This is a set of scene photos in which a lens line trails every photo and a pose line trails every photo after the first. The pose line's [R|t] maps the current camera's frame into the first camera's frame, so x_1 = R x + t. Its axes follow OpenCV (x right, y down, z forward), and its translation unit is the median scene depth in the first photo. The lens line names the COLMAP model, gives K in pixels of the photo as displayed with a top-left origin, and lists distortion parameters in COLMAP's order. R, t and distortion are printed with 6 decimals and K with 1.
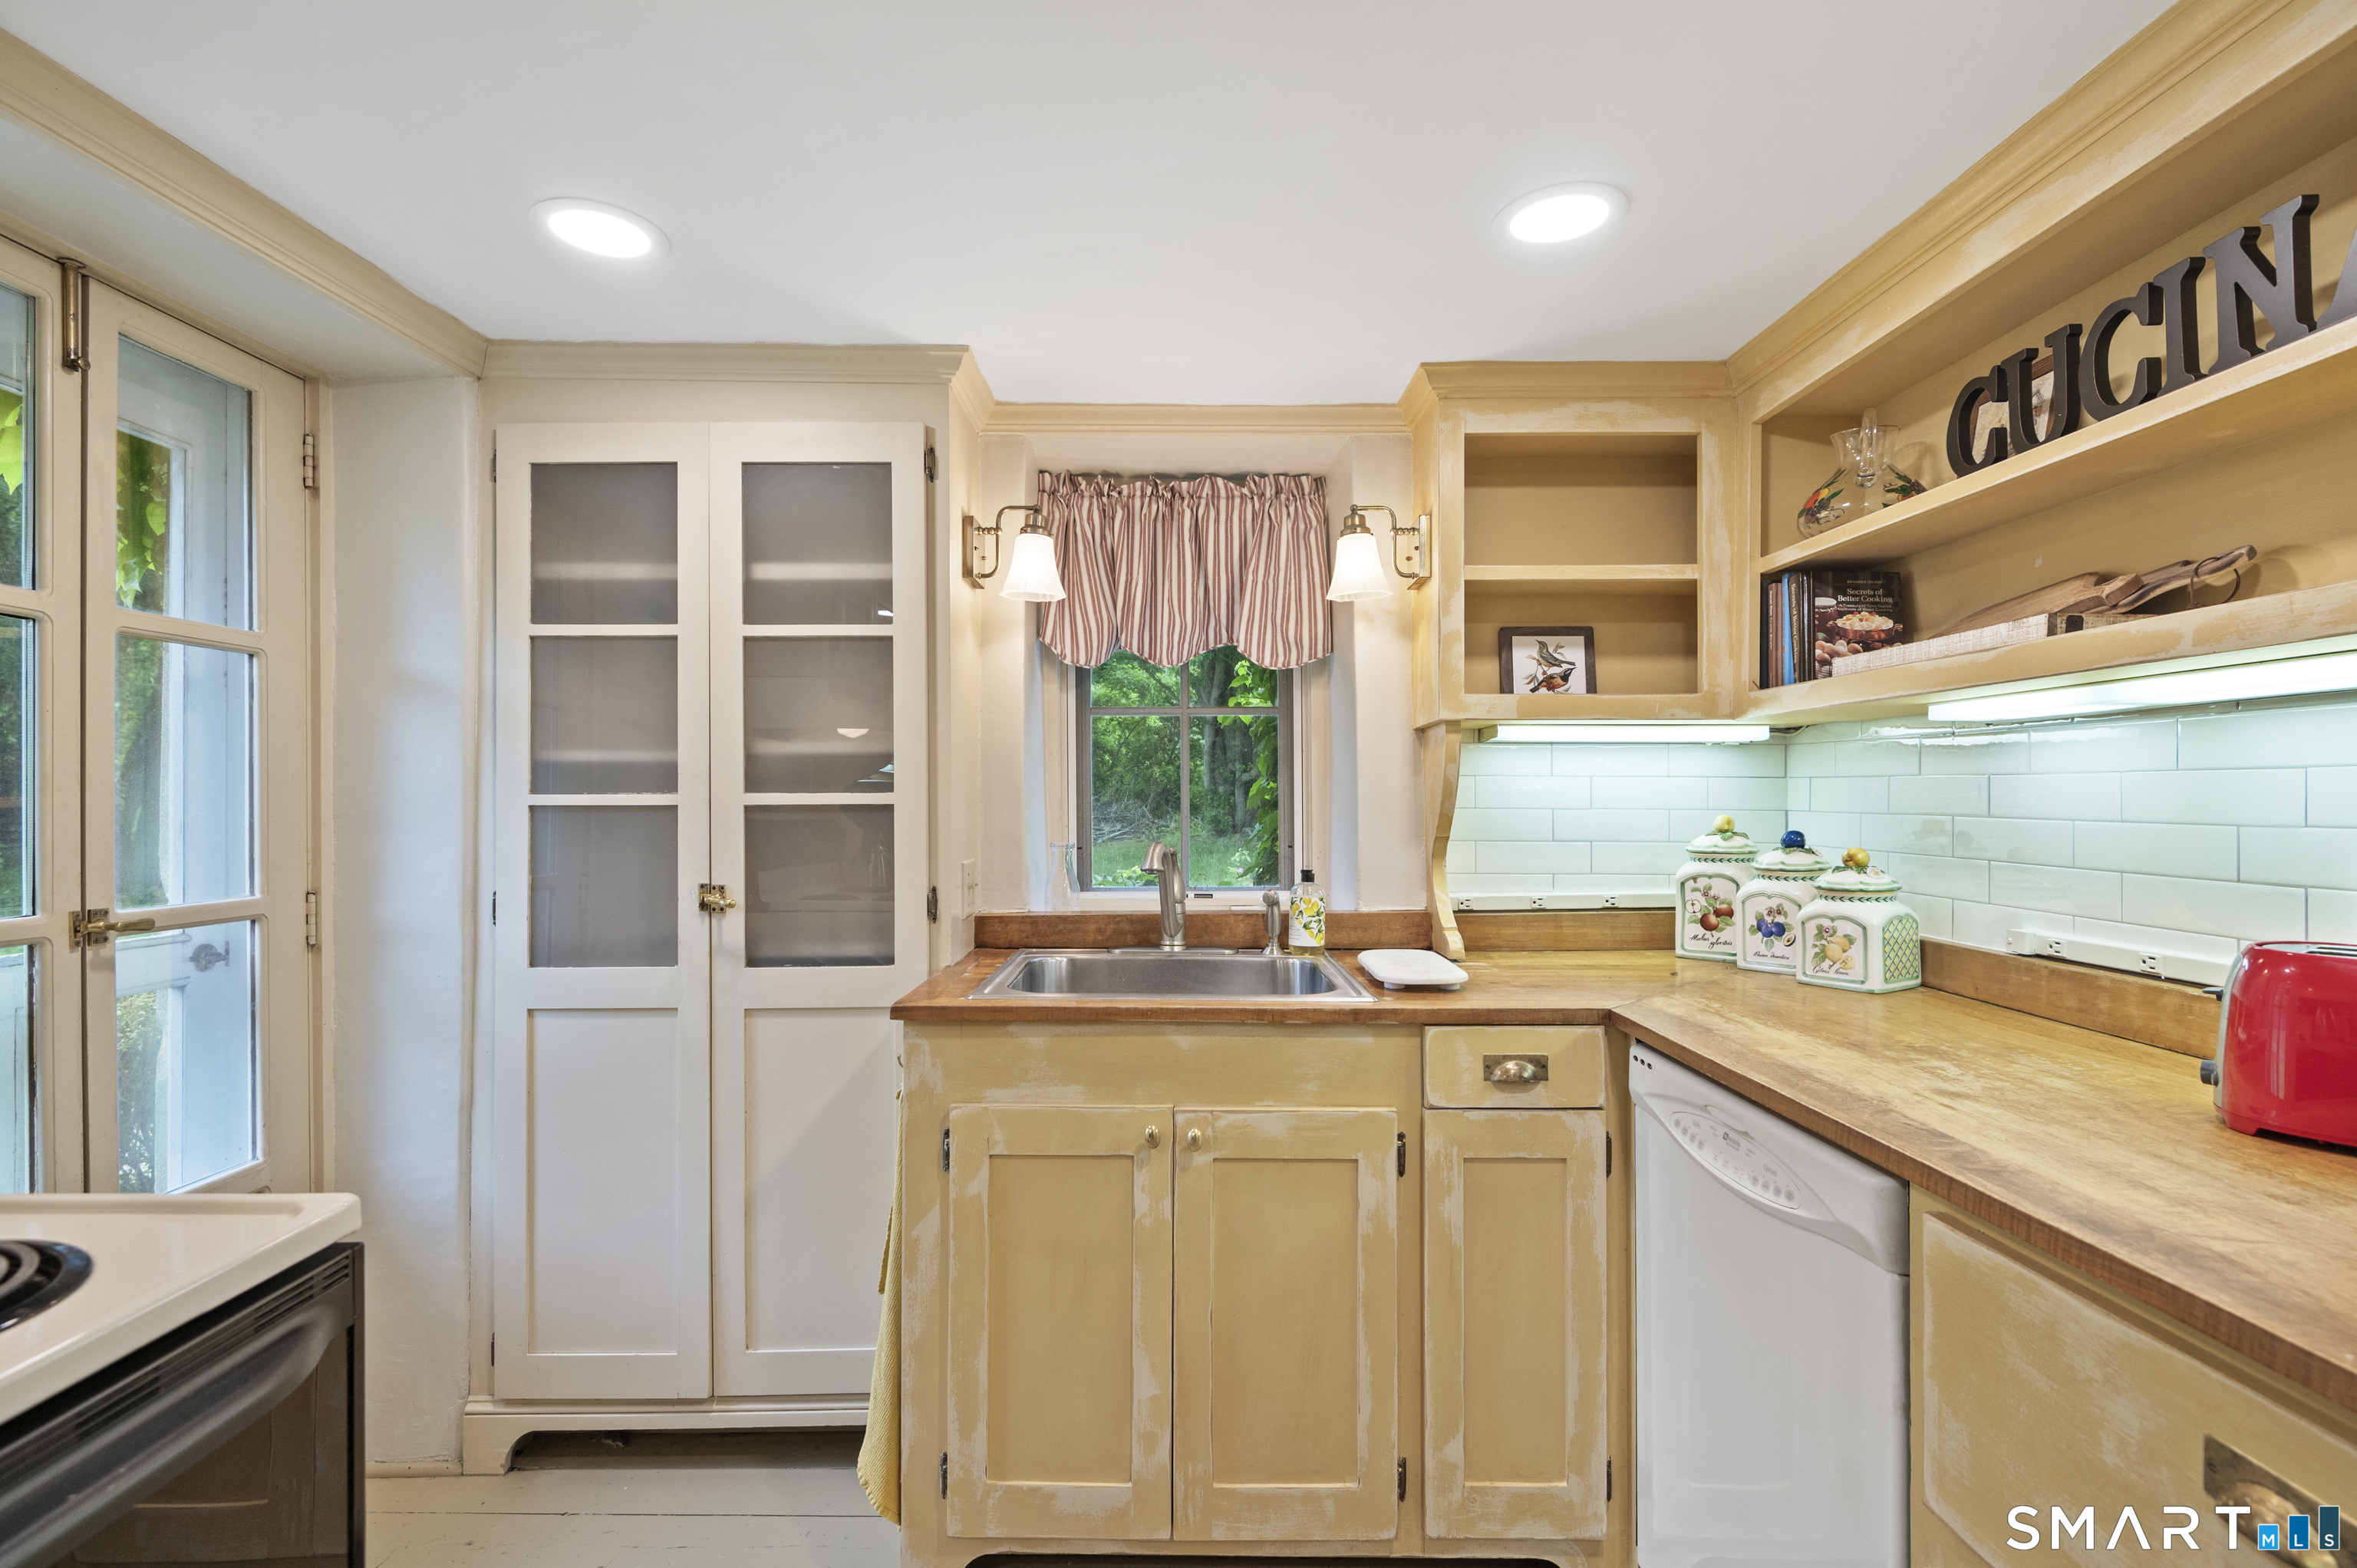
lens RADIAL K [[1087.3, 0, 1184.4], [0, 1087.3, 796.9], [0, 0, 1]] dist [0.016764, -0.012745]
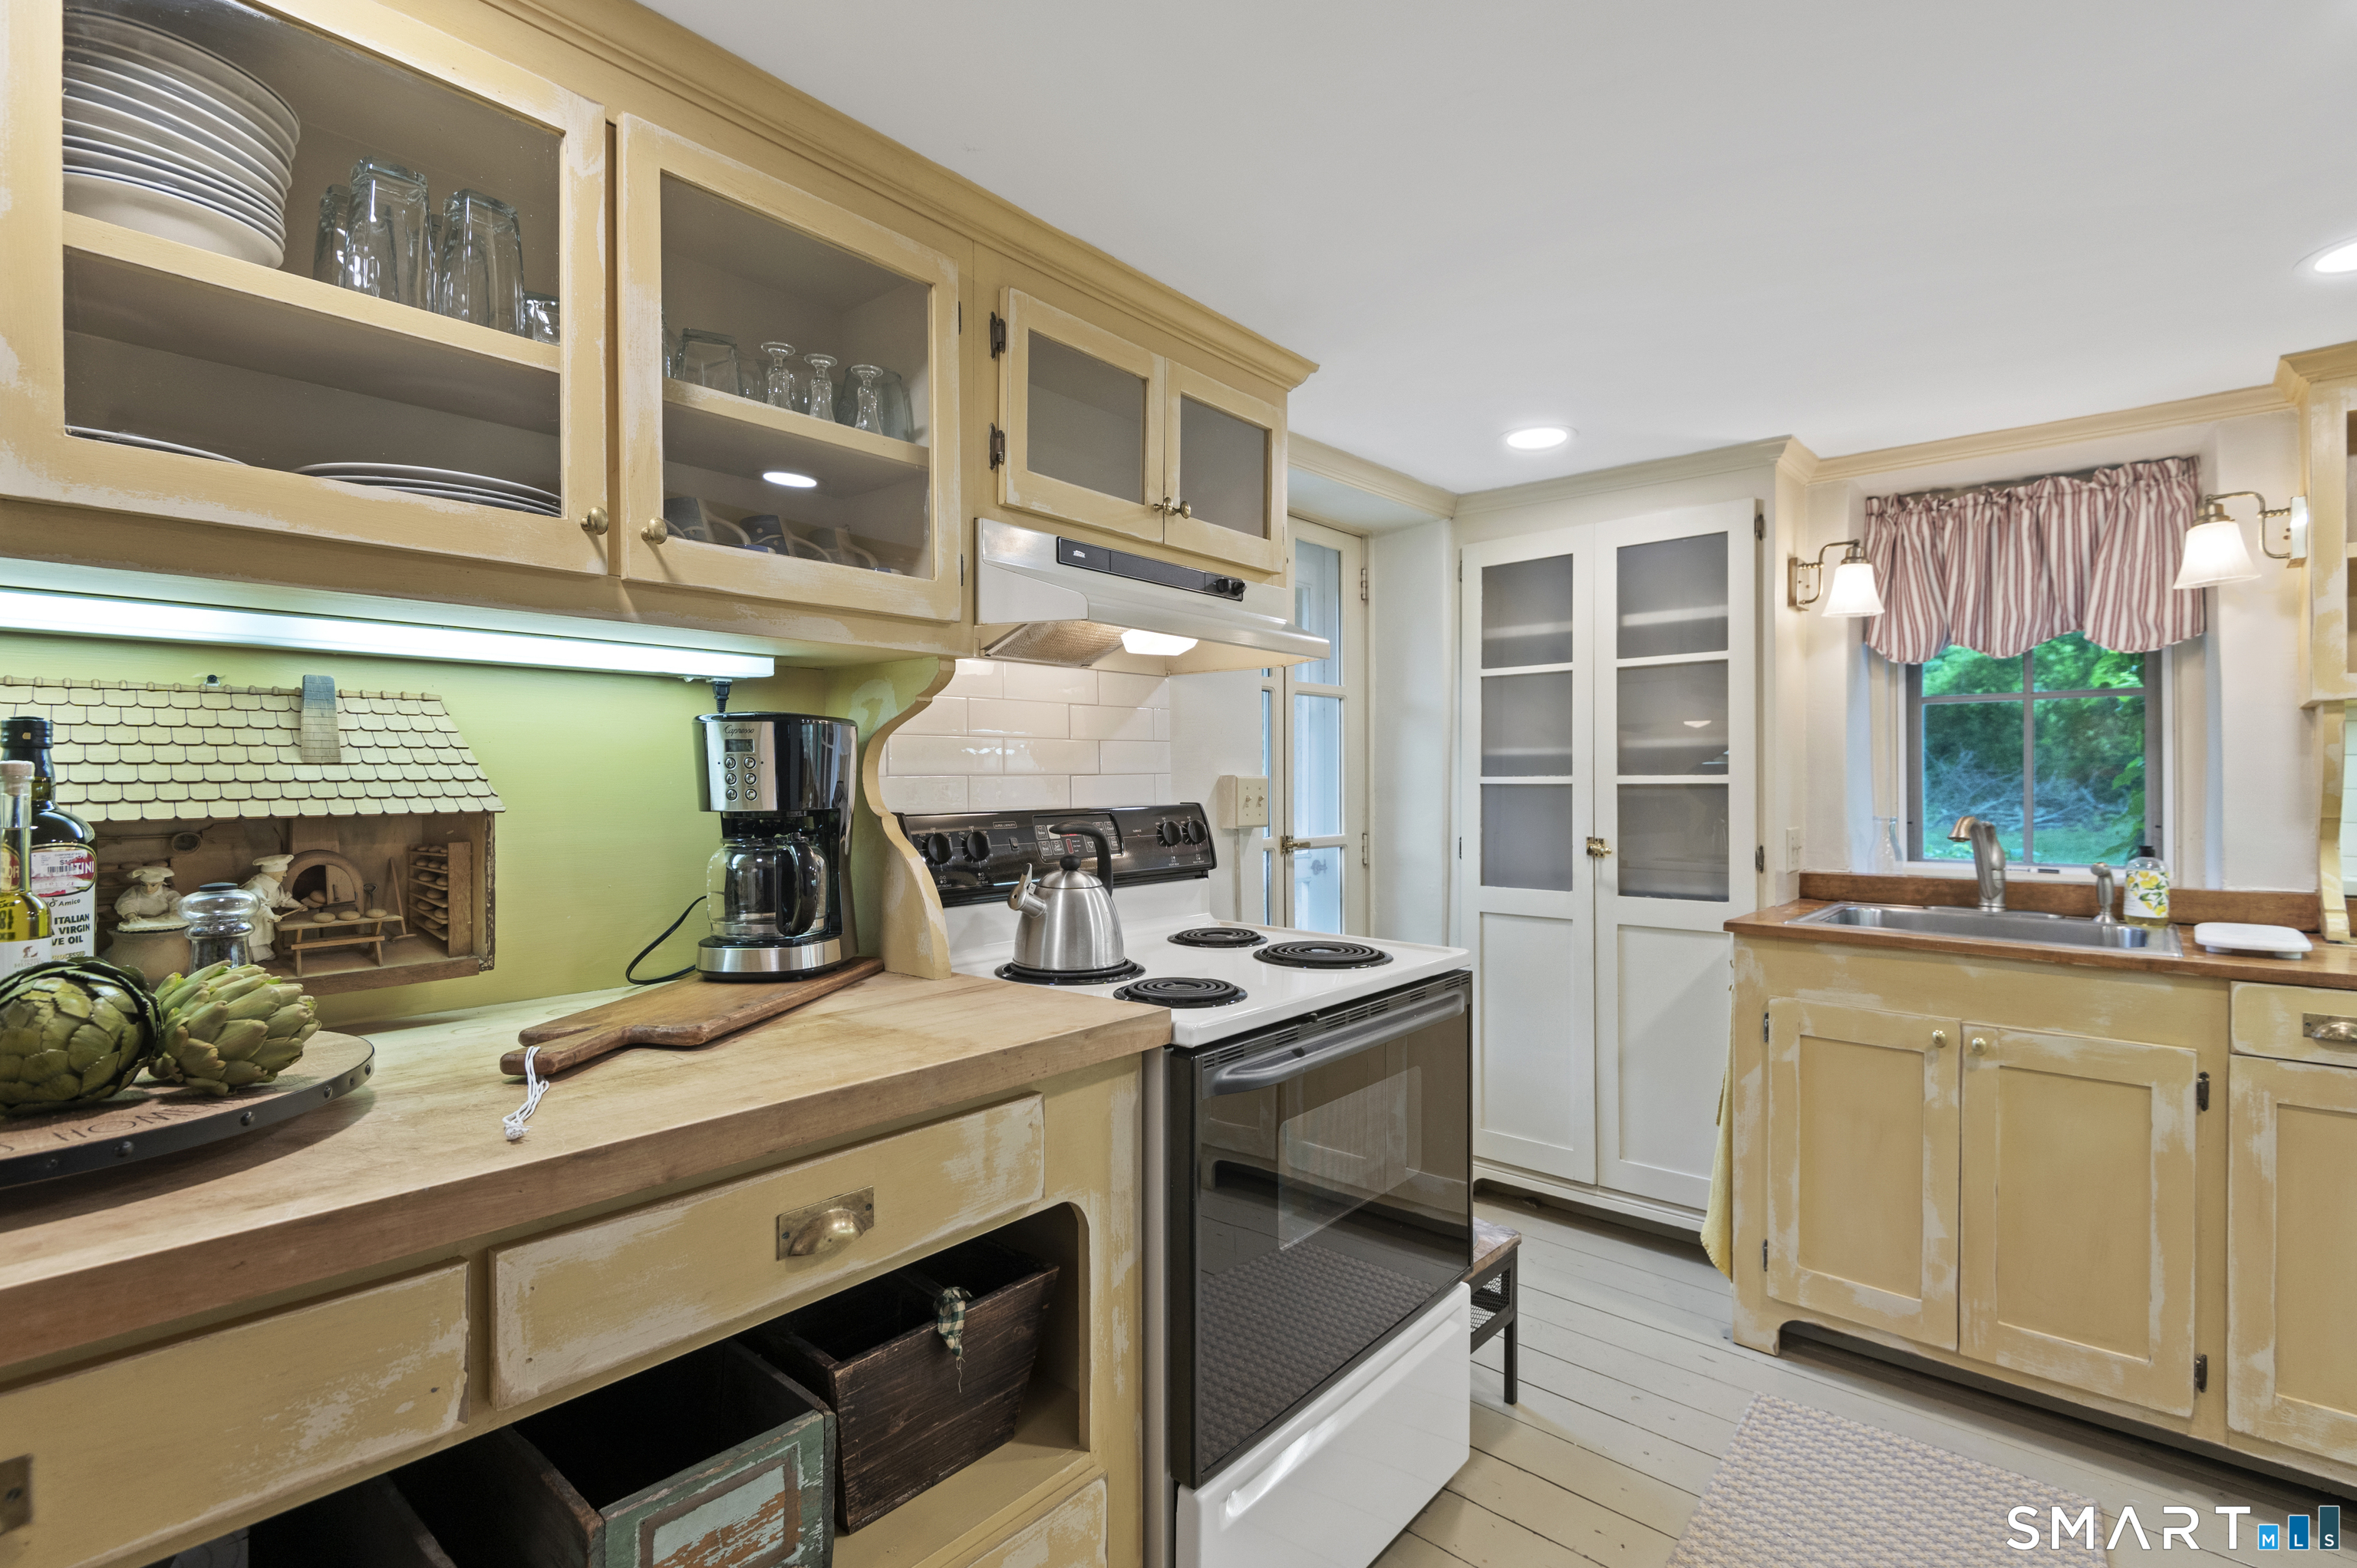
lens RADIAL K [[1087.3, 0, 1188.6], [0, 1087.3, 785.9], [0, 0, 1]] dist [0.016764, -0.012745]
pose [[0.744089, 0.003731, -0.668070, 0.140239], [0.001873, 0.999969, 0.007670, -0.001903], [0.668078, -0.006958, 0.744059, -0.459600]]
